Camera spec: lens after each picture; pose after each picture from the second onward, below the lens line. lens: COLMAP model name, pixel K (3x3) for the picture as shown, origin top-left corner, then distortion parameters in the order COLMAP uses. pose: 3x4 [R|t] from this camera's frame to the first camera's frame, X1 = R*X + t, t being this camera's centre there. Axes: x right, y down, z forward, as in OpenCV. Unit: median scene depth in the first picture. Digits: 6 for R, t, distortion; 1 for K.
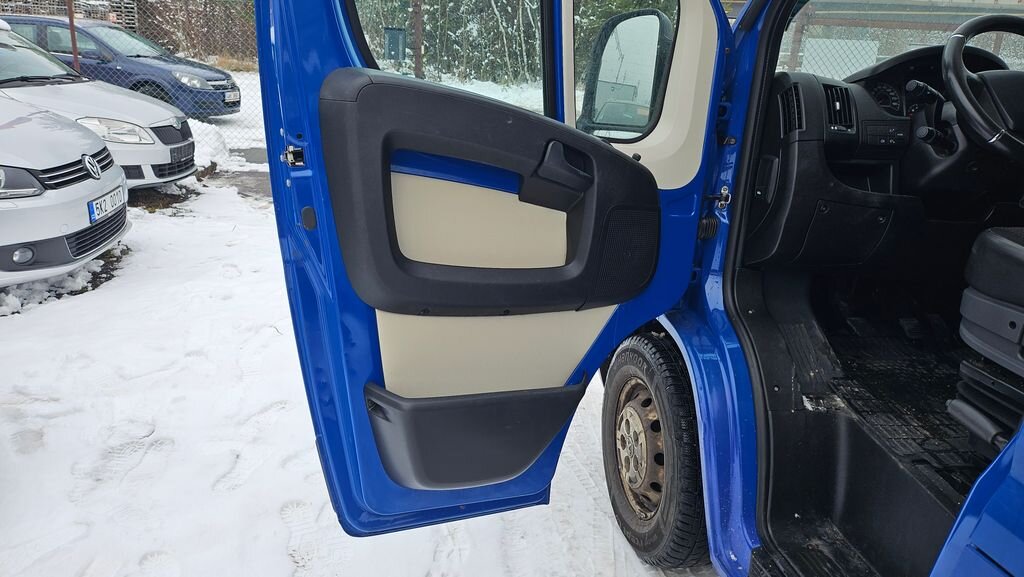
lens RADIAL K [[721.7, 0, 504.7], [0, 721.7, 293.5], [0, 0, 1]] dist [0.035267, -0.003240]
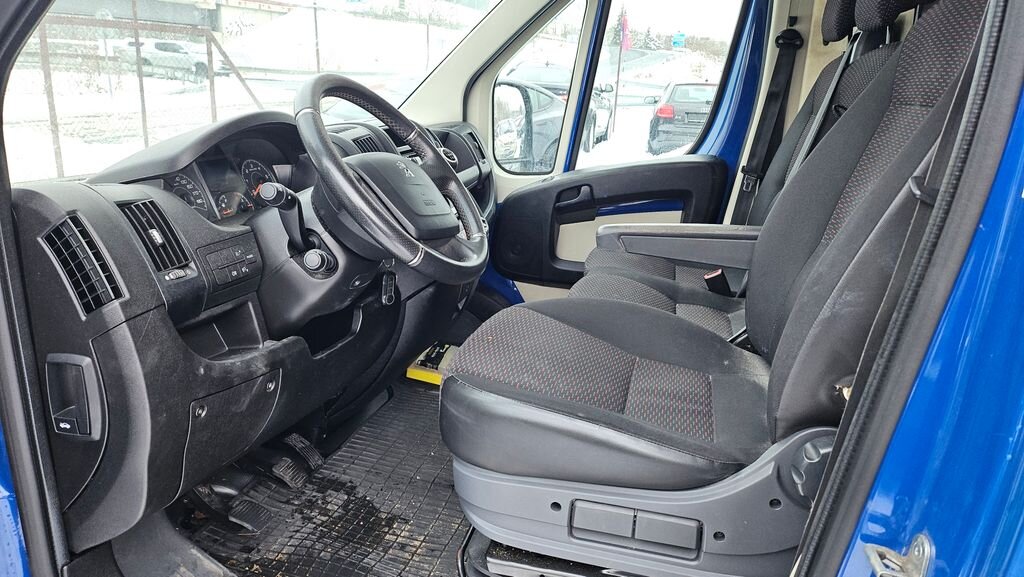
lens RADIAL K [[721.7, 0, 504.7], [0, 721.7, 293.5], [0, 0, 1]] dist [0.035267, -0.003240]
pose [[0.388582, -0.305808, 0.869186, 0.064165], [0.266182, 0.940355, 0.211847, -0.263072], [-0.882129, 0.149042, 0.446806, 0.523152]]
